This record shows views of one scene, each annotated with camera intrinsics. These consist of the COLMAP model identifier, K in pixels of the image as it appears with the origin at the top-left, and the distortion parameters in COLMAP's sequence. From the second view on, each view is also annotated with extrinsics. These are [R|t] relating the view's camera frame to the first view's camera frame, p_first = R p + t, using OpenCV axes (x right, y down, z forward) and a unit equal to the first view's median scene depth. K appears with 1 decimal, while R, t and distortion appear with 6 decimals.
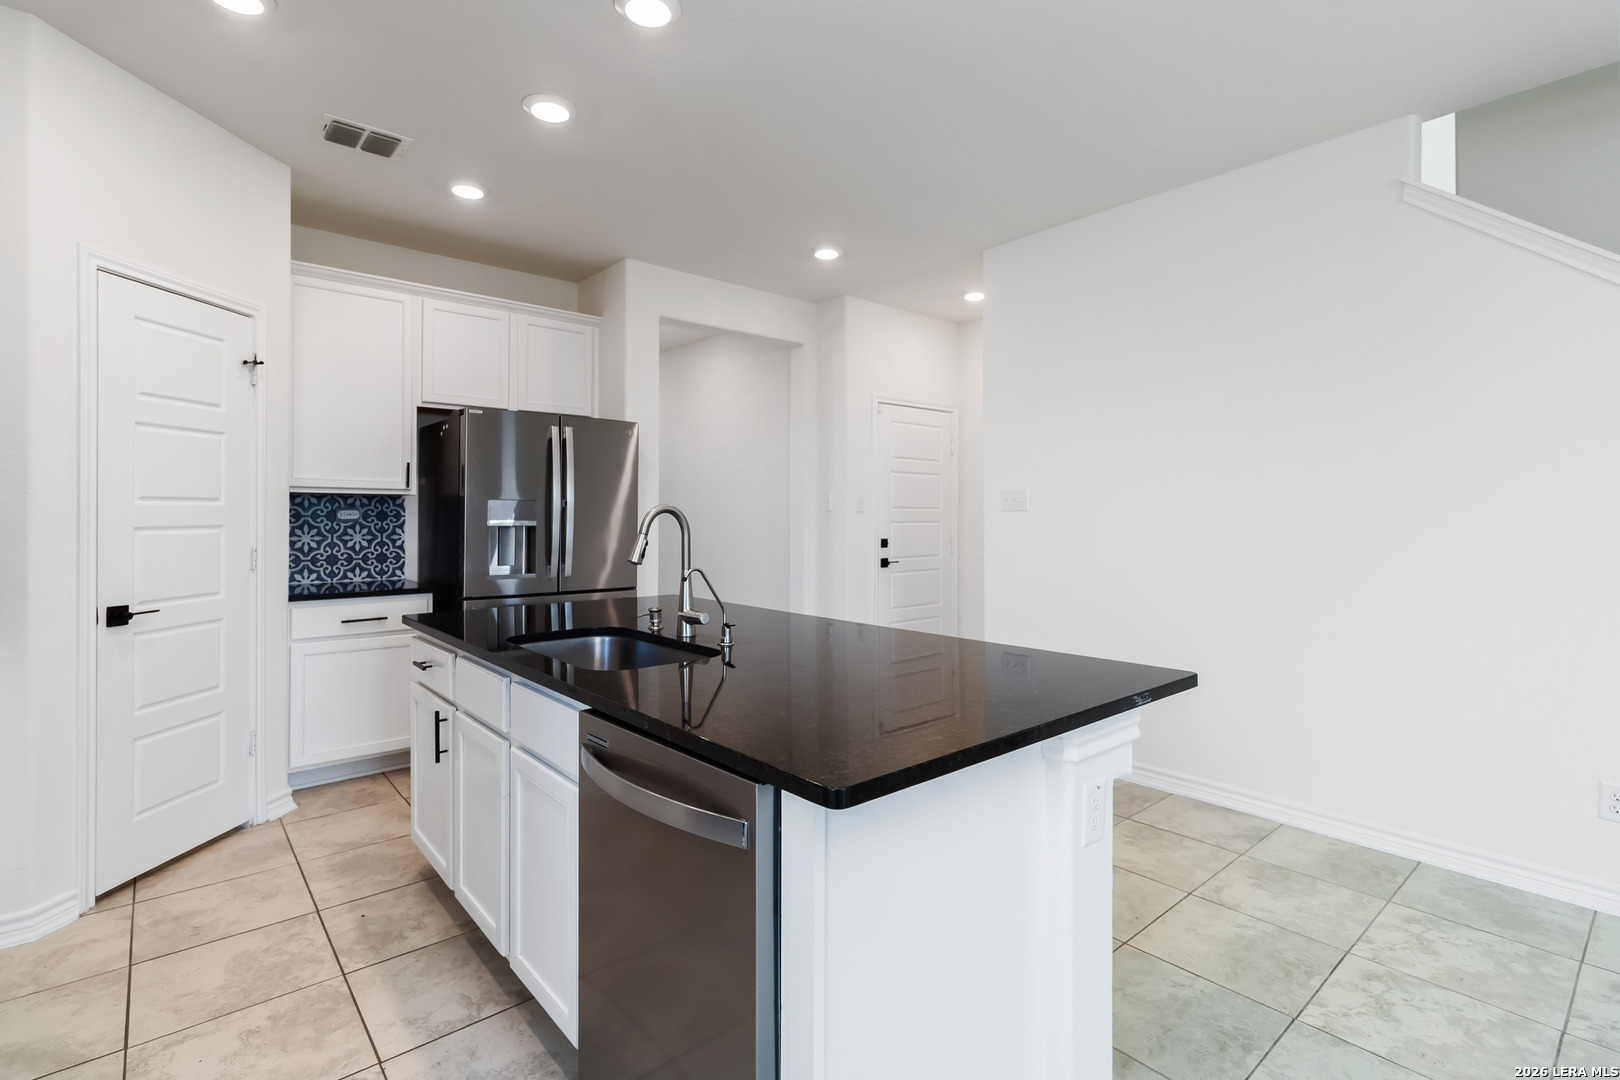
lens RADIAL K [[805.9, 0, 843.7], [0, 805.9, 513.3], [0, 0, 1]] dist [0.008576, -0.000267]
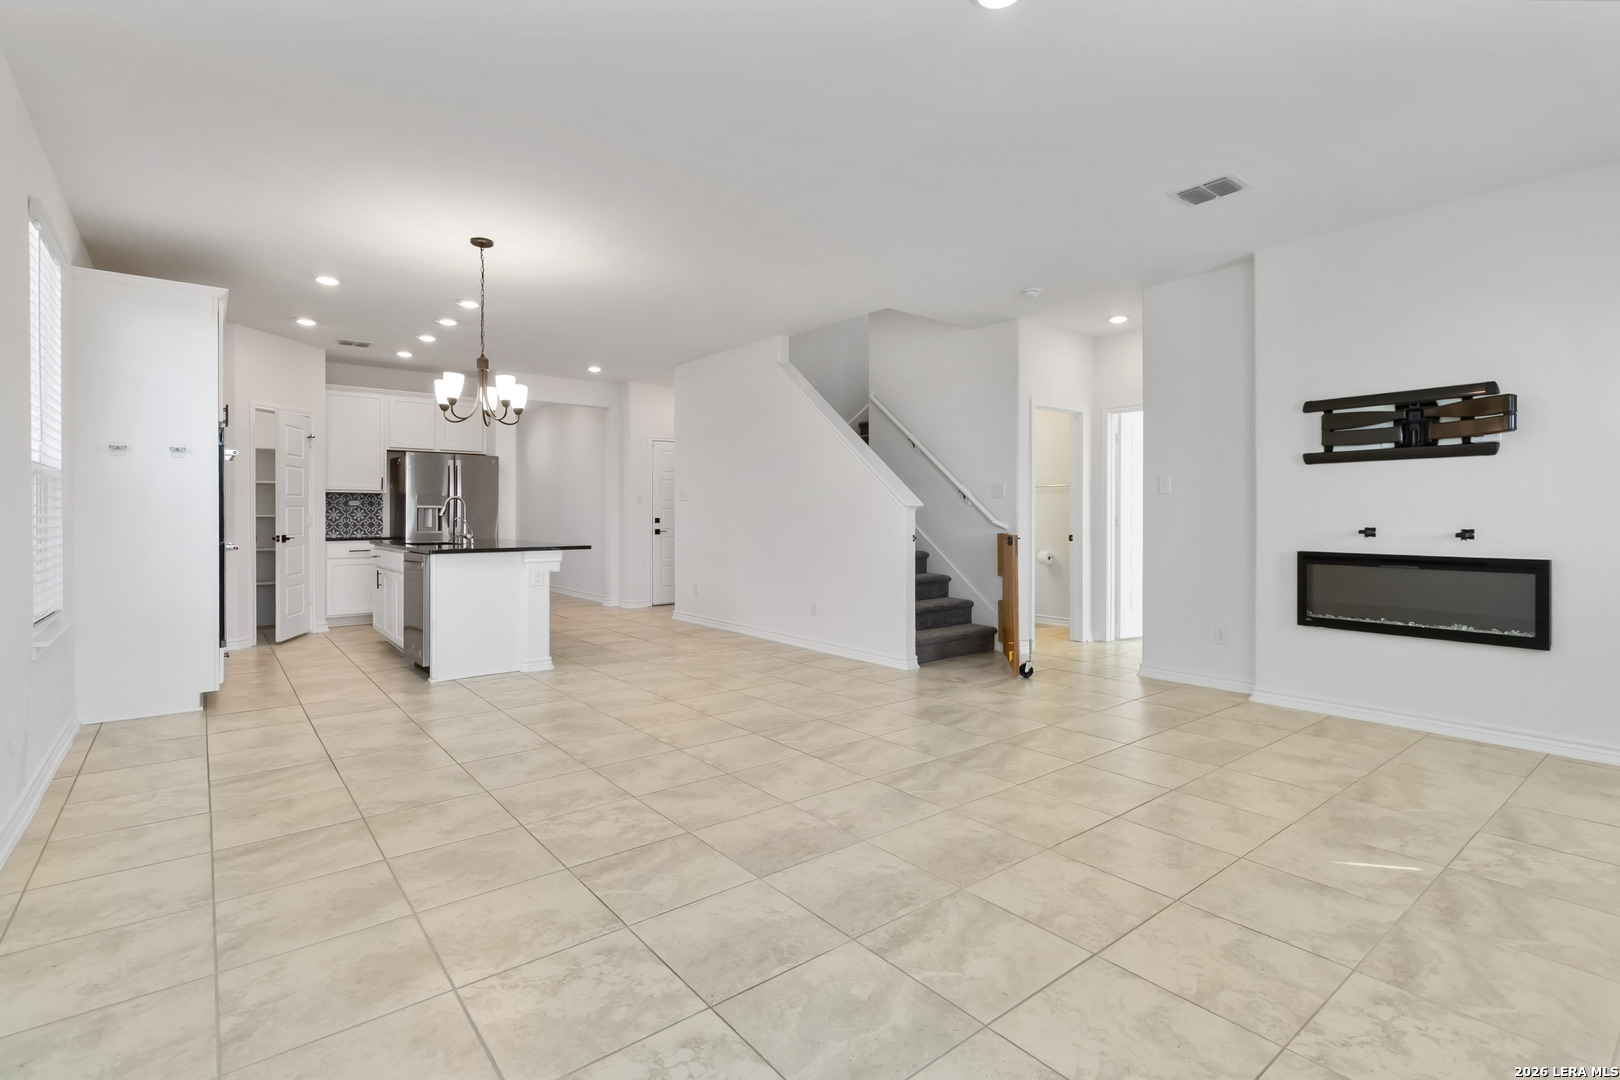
lens RADIAL K [[805.9, 0, 819.9], [0, 805.9, 535.3], [0, 0, 1]] dist [0.008576, -0.000267]
pose [[0.998837, -0.003920, -0.048056, 0.451429], [0.005637, 0.999349, 0.035644, 0.015139], [0.047885, -0.035873, 0.998208, -0.662248]]
